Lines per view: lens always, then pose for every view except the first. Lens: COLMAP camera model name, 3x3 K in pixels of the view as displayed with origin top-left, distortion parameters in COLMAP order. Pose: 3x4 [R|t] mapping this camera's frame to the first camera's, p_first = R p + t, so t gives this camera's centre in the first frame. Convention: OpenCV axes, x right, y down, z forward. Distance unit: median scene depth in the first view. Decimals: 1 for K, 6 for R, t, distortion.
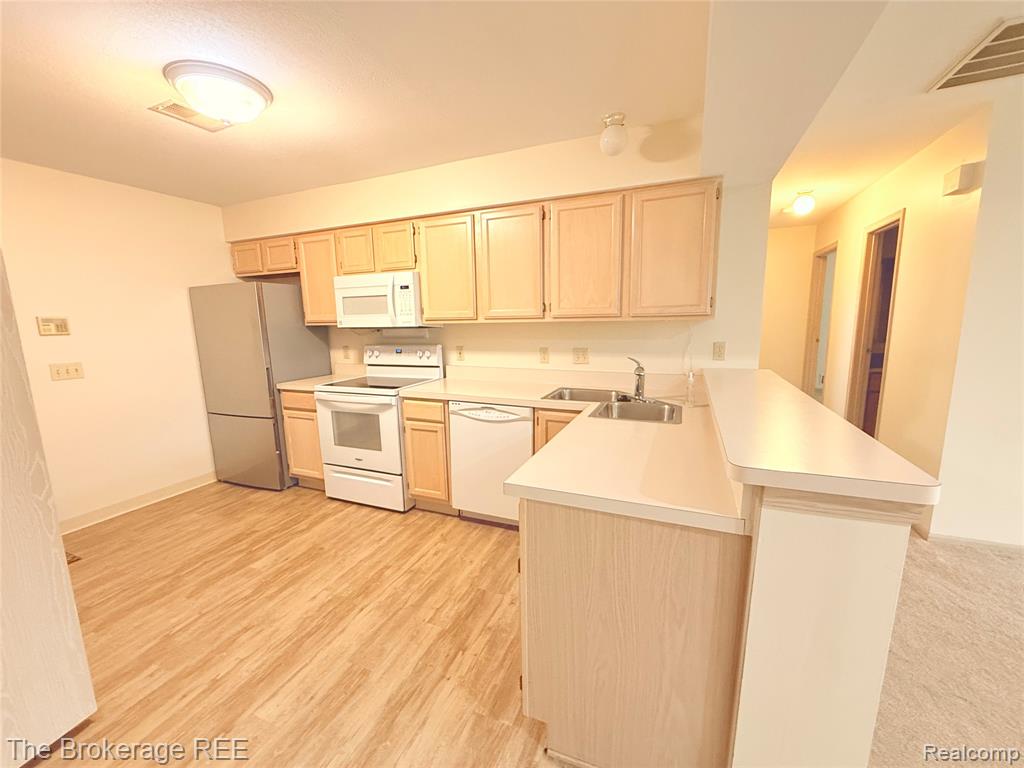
lens RADIAL K [[407.4, 0, 511.4], [0, 407.4, 384.6], [0, 0, 1]] dist [0.000241, -0.000743]
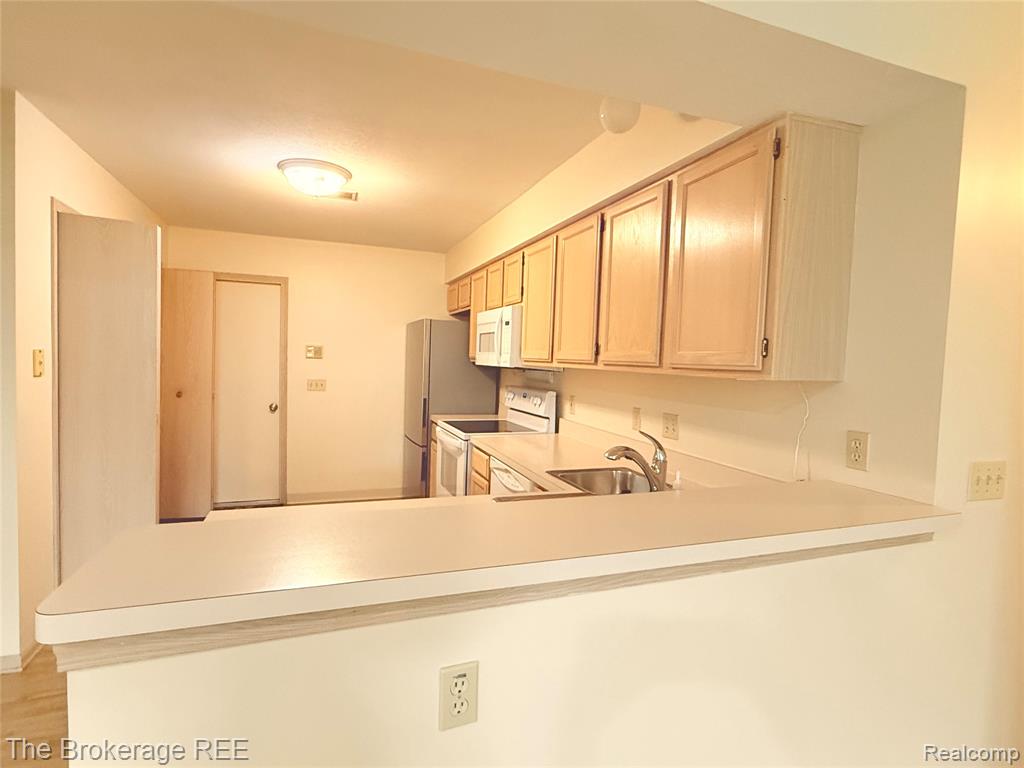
lens RADIAL K [[522.6, 0, 512.2], [0, 522.6, 387.7], [0, 0, 1]] dist [0.000480, 0.002918]
pose [[0.686826, 0.083500, -0.722010, 0.594254], [-0.163638, 0.985640, -0.041675, -0.055016], [0.708162, 0.146772, 0.690626, 0.244698]]
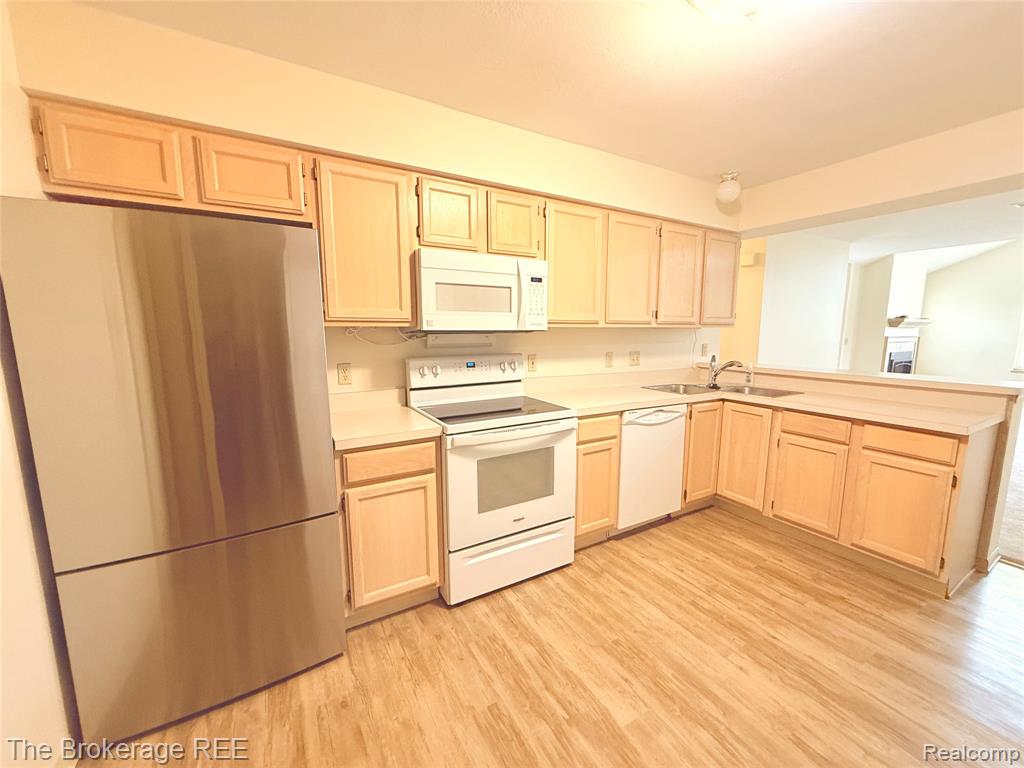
lens RADIAL K [[407.4, 0, 511.8], [0, 407.4, 383.8], [0, 0, 1]] dist [0.000241, -0.000743]
pose [[0.603080, -0.086847, 0.792939, -0.946942], [0.116051, 0.993032, 0.020498, -0.063937], [-0.789194, 0.079659, 0.608956, 0.590100]]
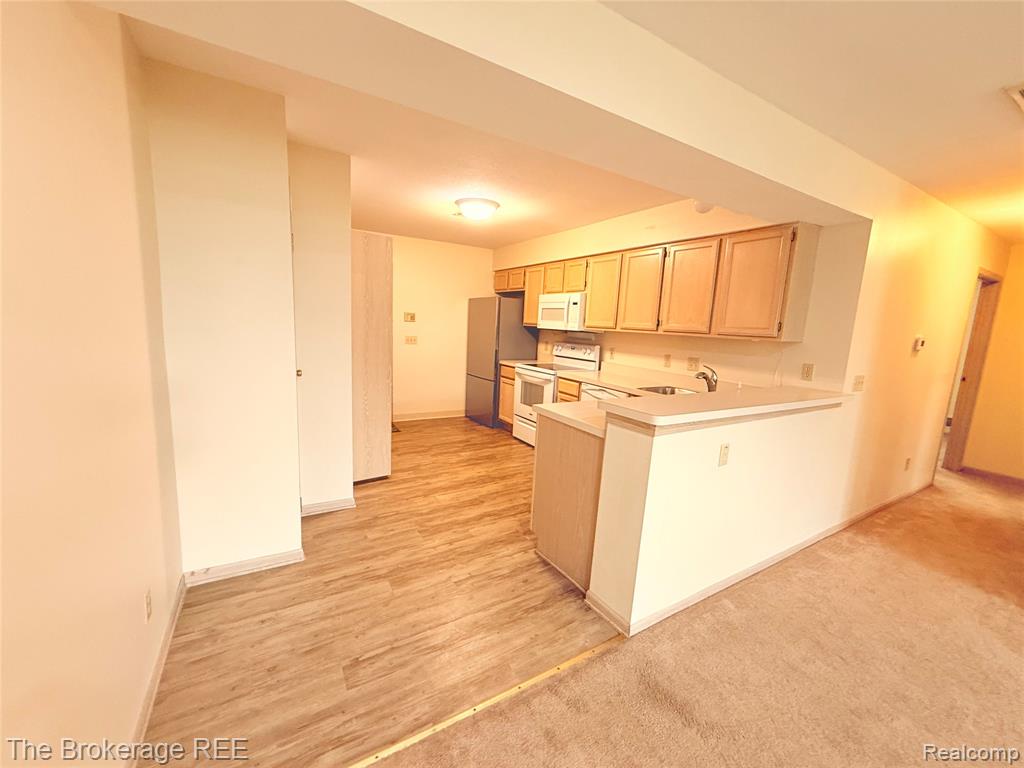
lens RADIAL K [[407.4, 0, 514.2], [0, 407.4, 386.1], [0, 0, 1]] dist [0.000241, -0.000743]
pose [[0.809469, 0.149973, -0.567687, 0.442848], [-0.159816, 0.986603, 0.032761, 0.040909], [0.564995, 0.064207, 0.822593, -0.310661]]
